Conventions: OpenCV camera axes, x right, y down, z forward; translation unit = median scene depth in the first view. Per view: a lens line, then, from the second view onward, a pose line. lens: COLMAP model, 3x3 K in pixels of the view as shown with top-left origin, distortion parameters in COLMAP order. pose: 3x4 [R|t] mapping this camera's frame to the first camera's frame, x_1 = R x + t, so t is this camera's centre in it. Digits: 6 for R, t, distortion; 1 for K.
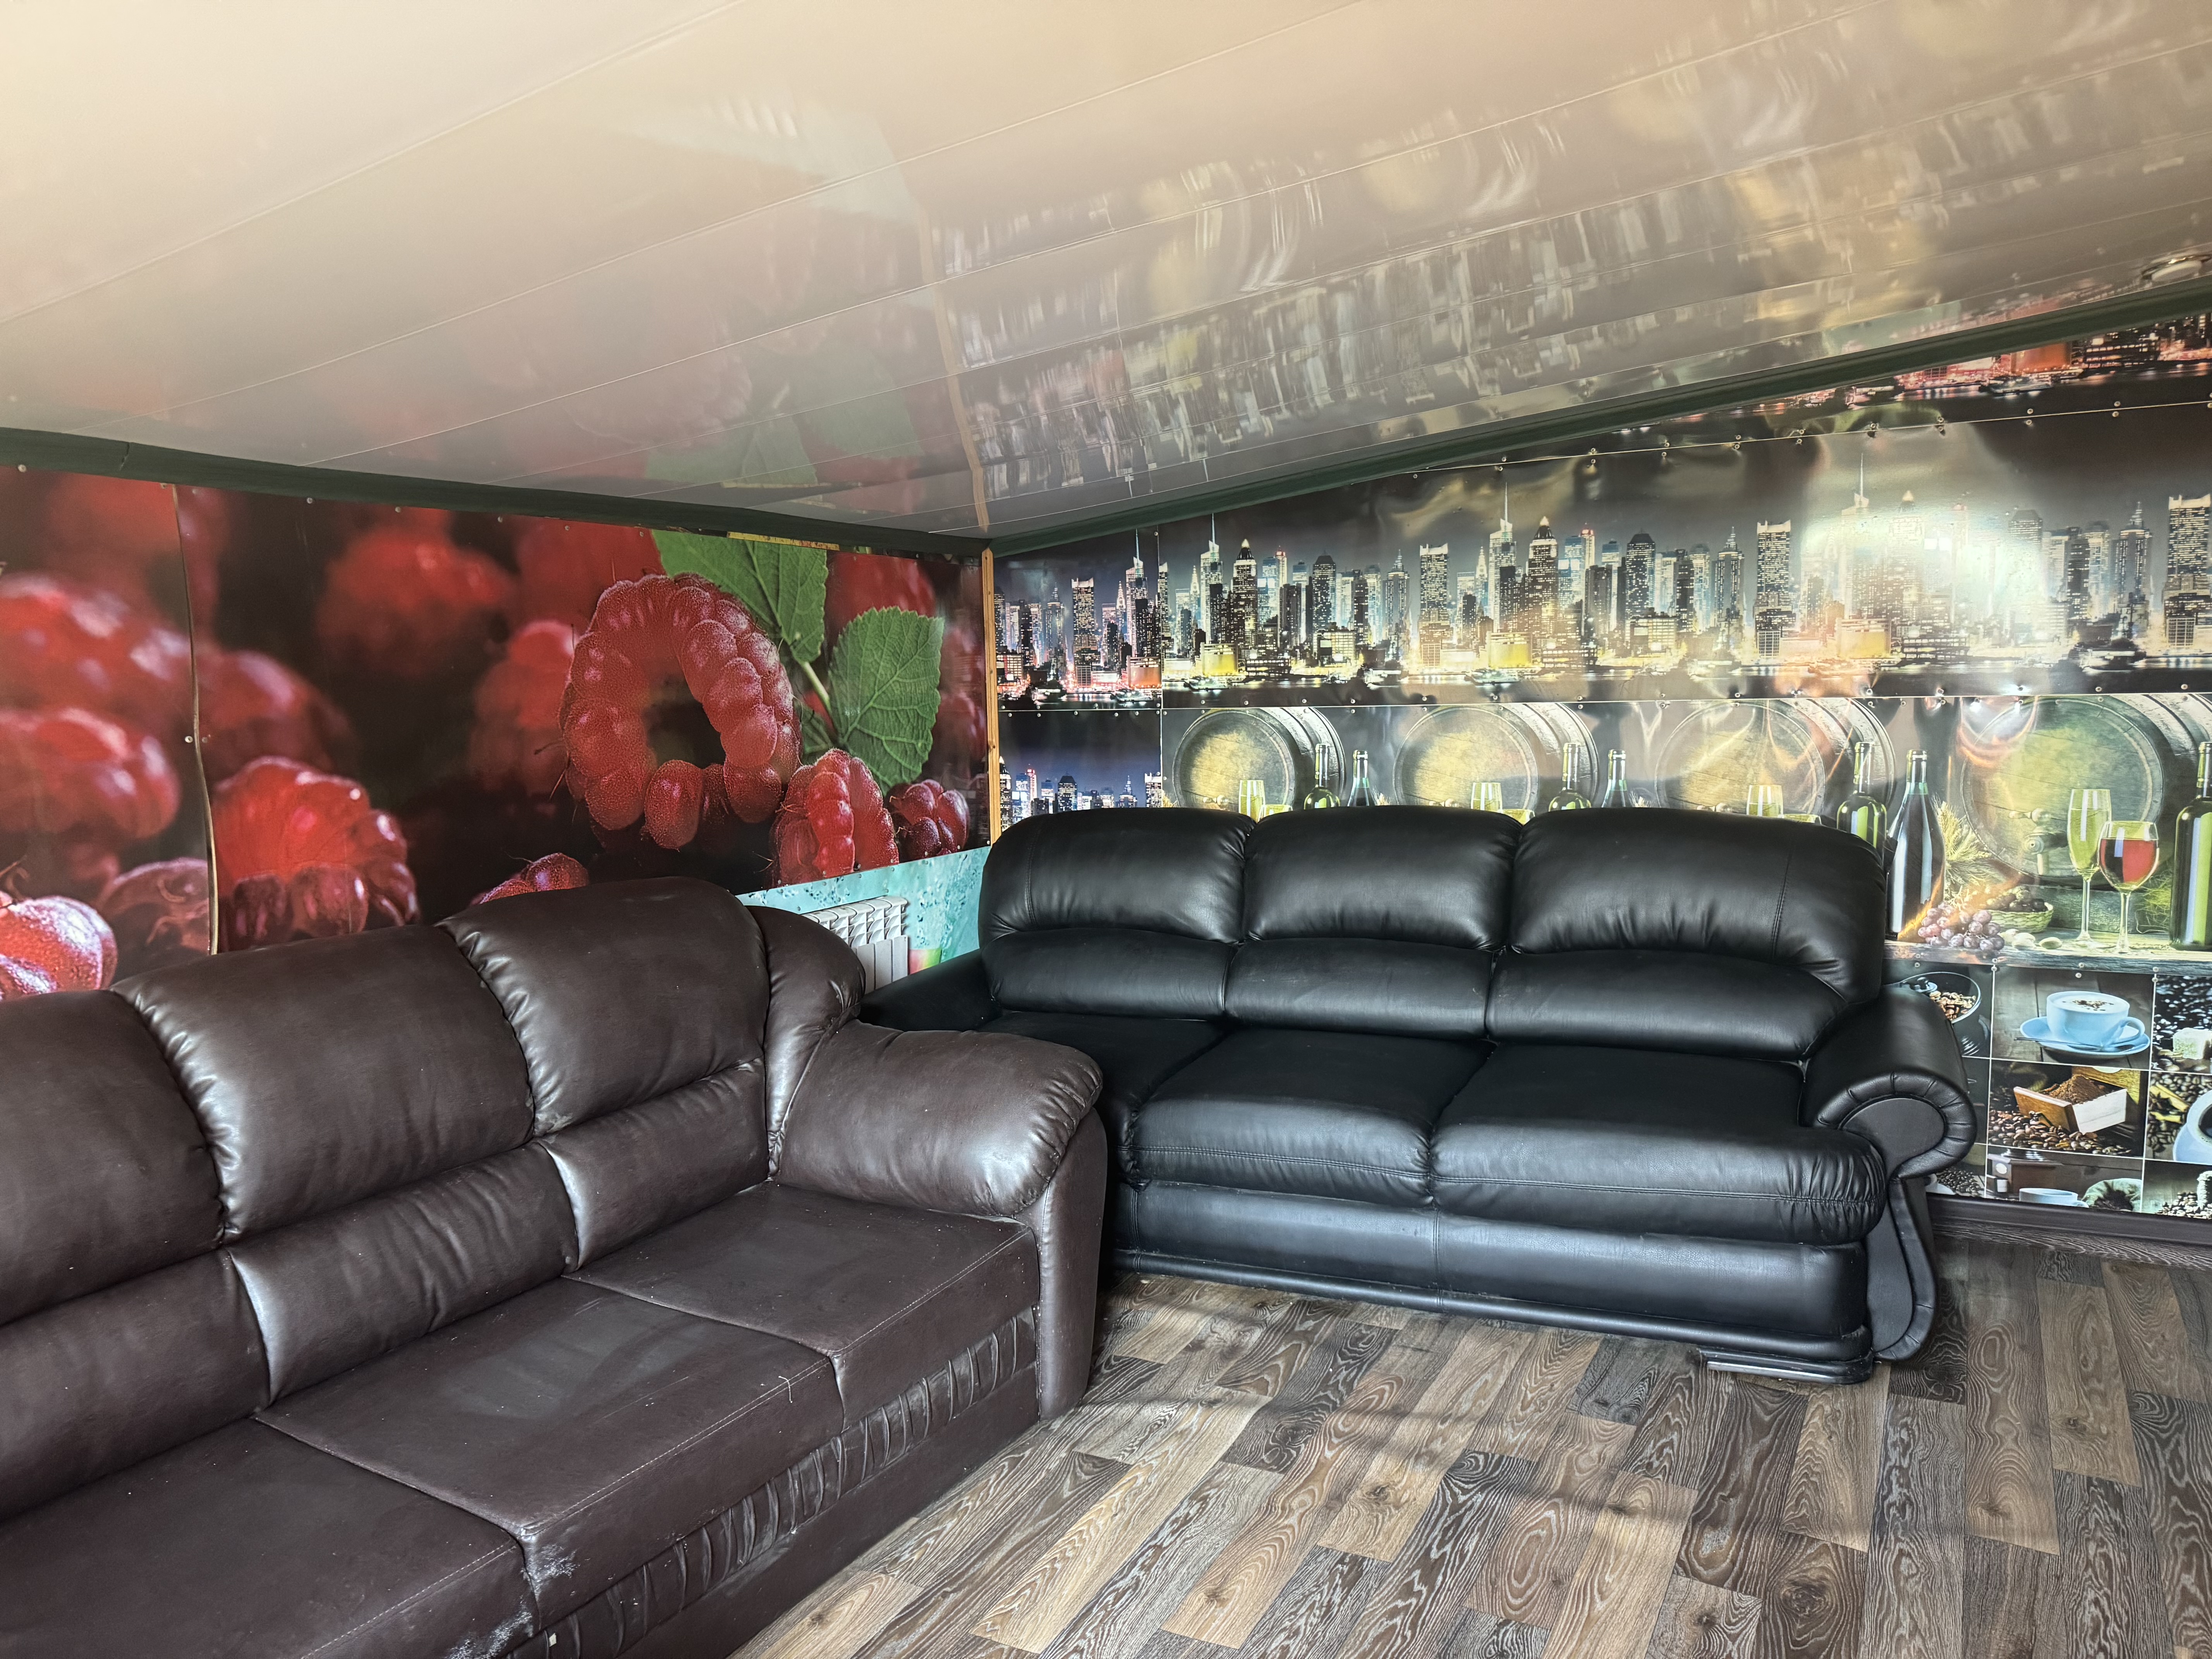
lens RADIAL K [[1557.9, 0, 1081.7], [0, 1557.9, 844.3], [0, 0, 1]] dist [0.036805, -0.047178]
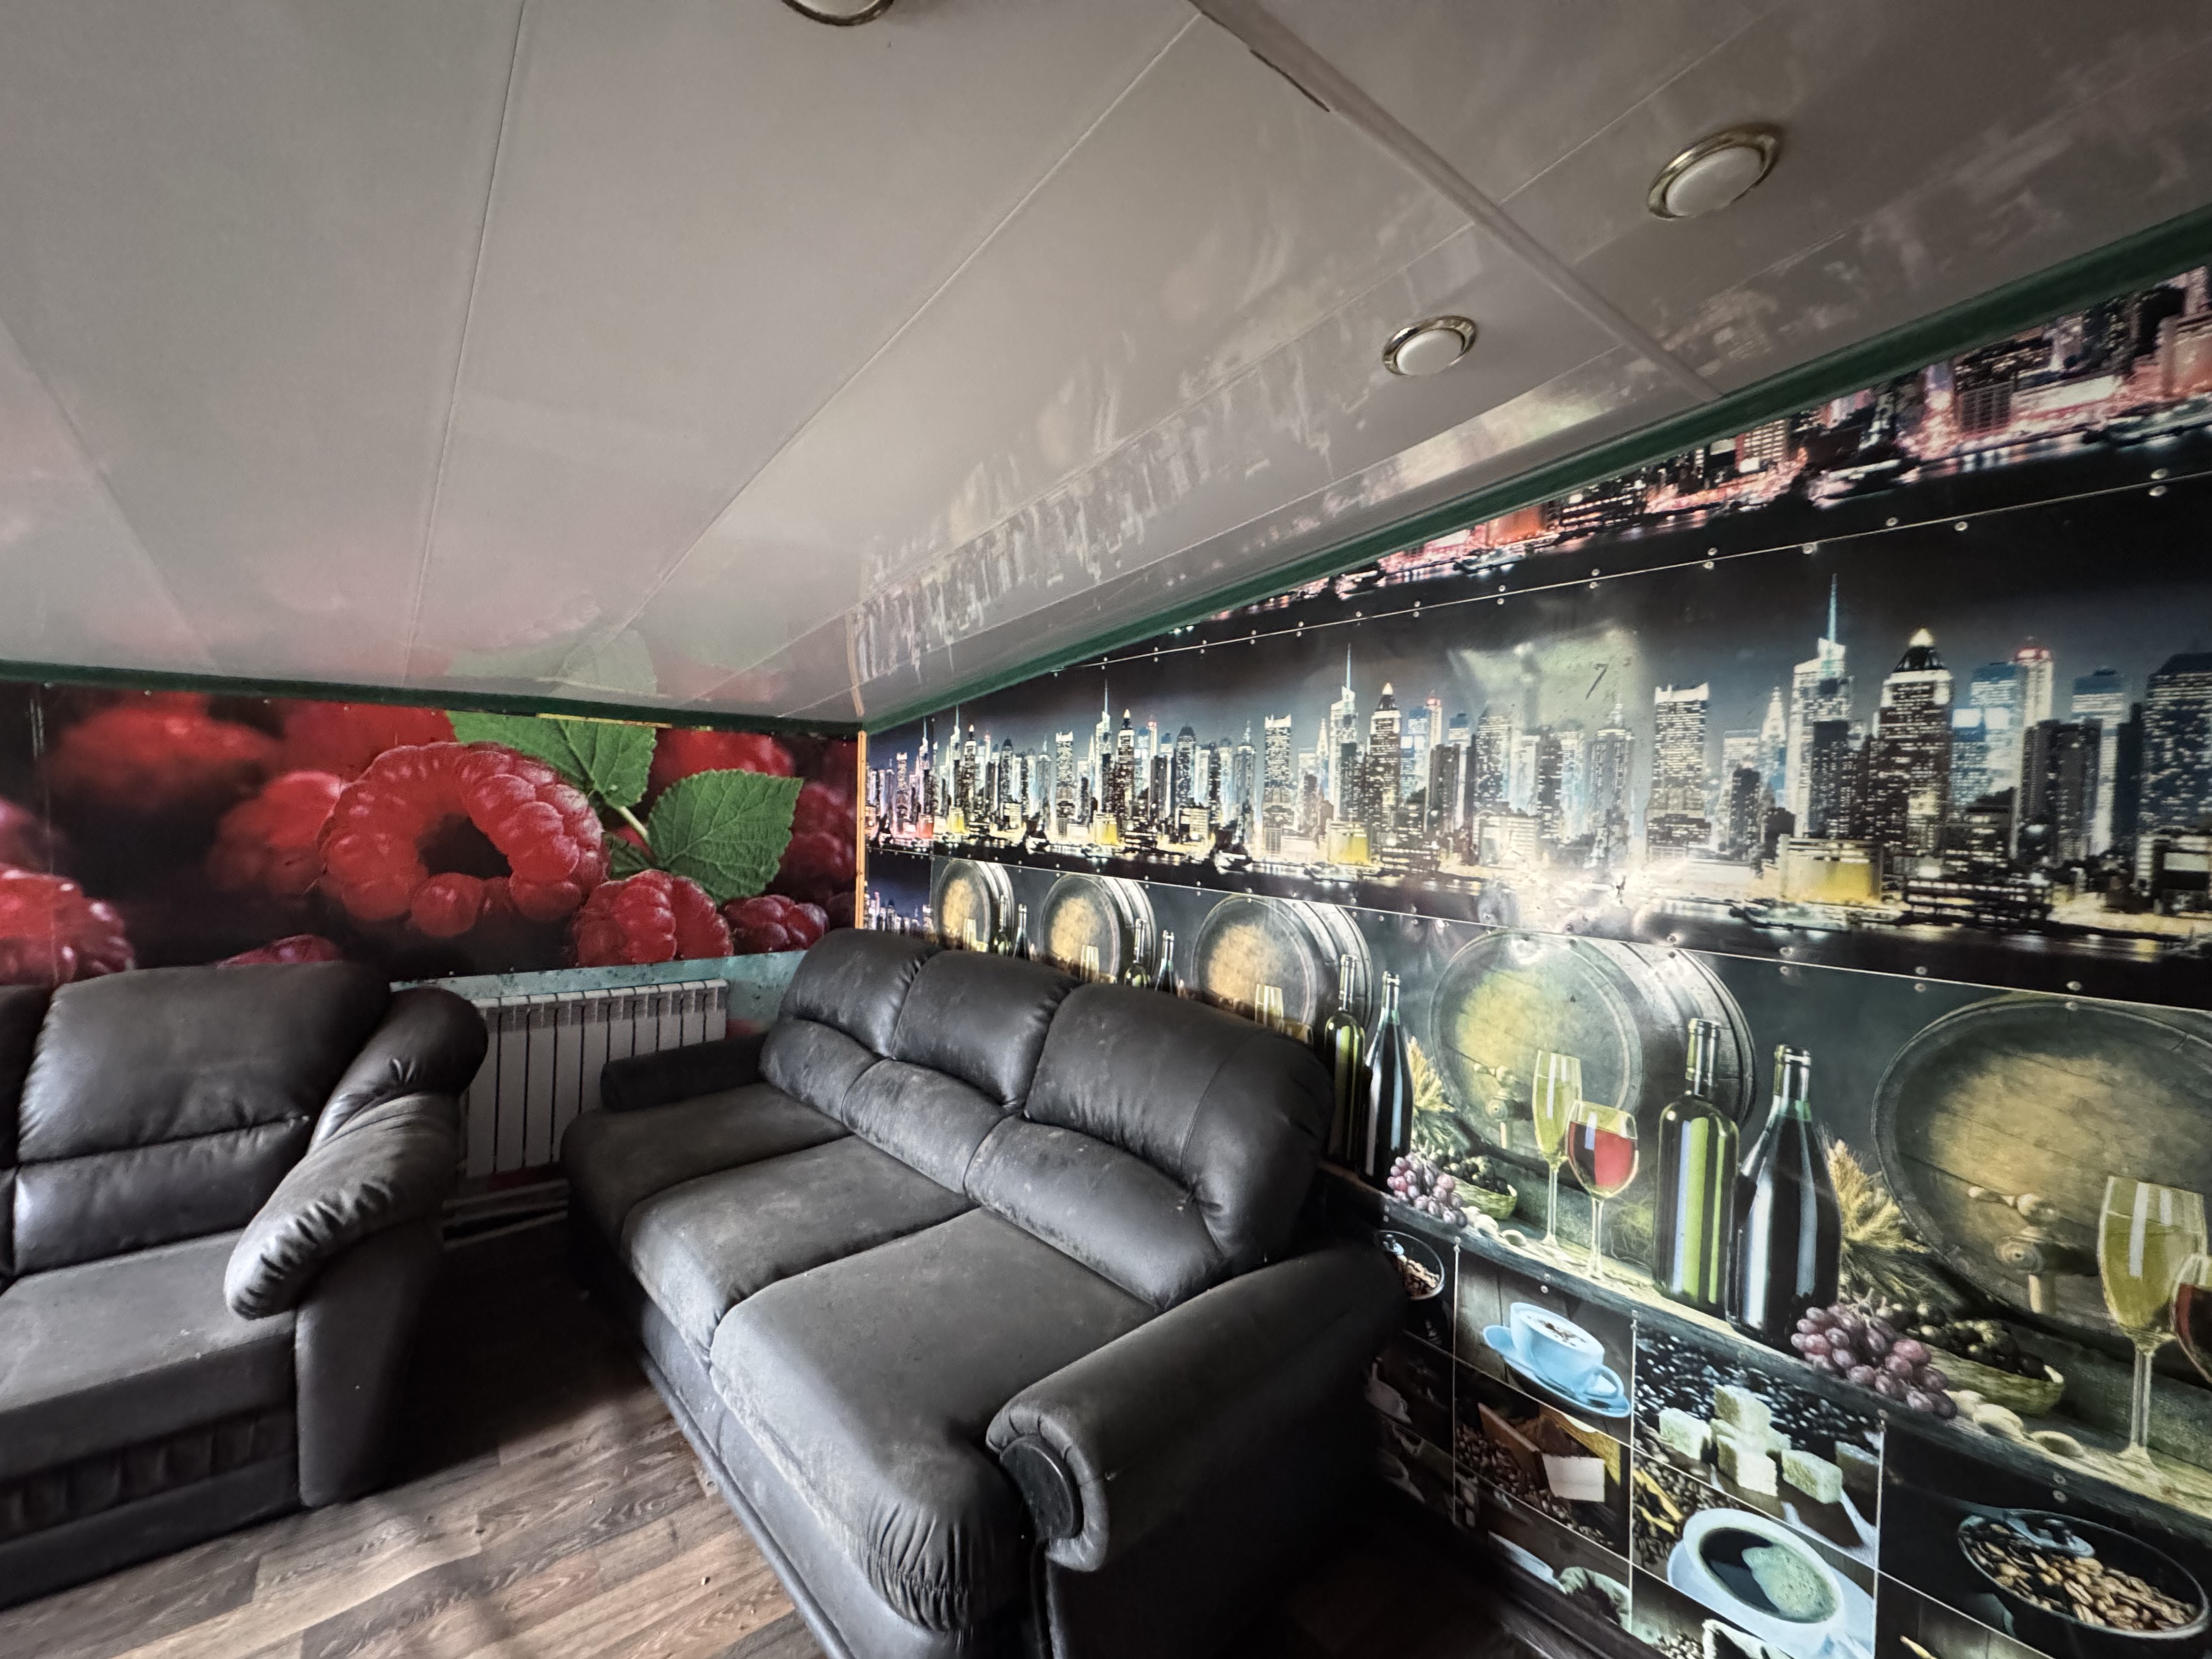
lens RADIAL K [[882.2, 0, 1106.3], [0, 882.2, 828.2], [0, 0, 1]] dist [-0.002642, 0.000635]
pose [[0.926008, 0.059916, -0.372719, 0.575168], [-0.089851, 0.993932, -0.063454, -0.096903], [0.366656, 0.092248, 0.925772, 0.483383]]
